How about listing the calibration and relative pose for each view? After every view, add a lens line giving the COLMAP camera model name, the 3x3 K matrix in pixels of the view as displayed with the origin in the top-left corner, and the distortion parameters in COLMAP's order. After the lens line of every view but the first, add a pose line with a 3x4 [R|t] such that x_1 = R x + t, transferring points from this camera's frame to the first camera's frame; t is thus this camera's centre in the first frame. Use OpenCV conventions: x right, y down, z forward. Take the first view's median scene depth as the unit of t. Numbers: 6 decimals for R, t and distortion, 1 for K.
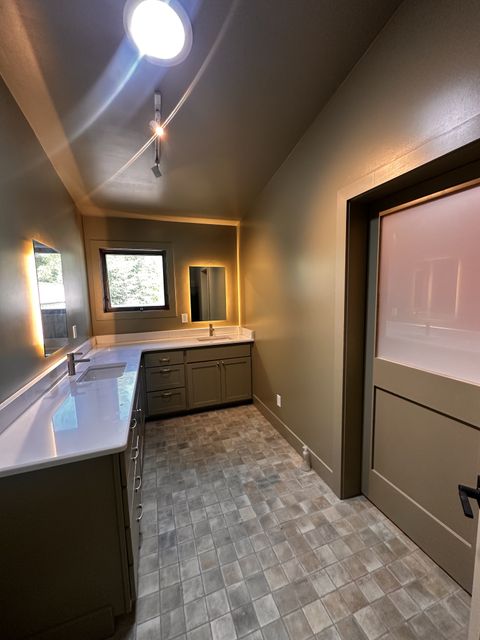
lens RADIAL K [[255.8, 0, 240.0], [0, 255.8, 320.0], [0, 0, 1]] dist [0.000449, 0.000029]
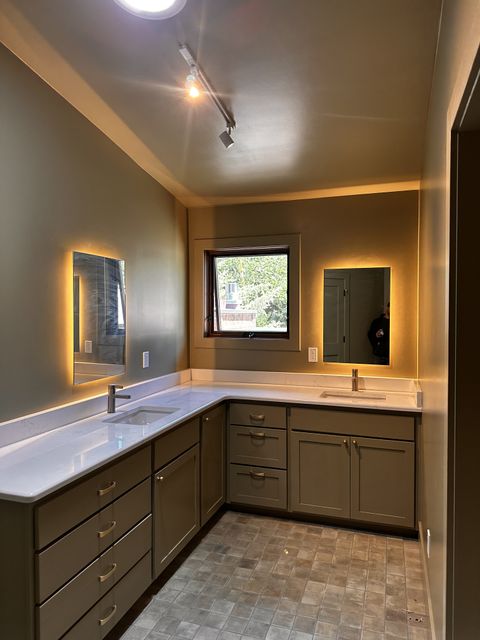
lens RADIAL K [[449.4, 0, 240.0], [0, 449.4, 320.0], [0, 0, 1]] dist [0.101660, -0.122805]
pose [[0.787234, 0.032755, -0.615784, 0.340186], [-0.083550, 0.995046, -0.053884, -0.019744], [0.610969, 0.093868, 0.786070, 0.065183]]
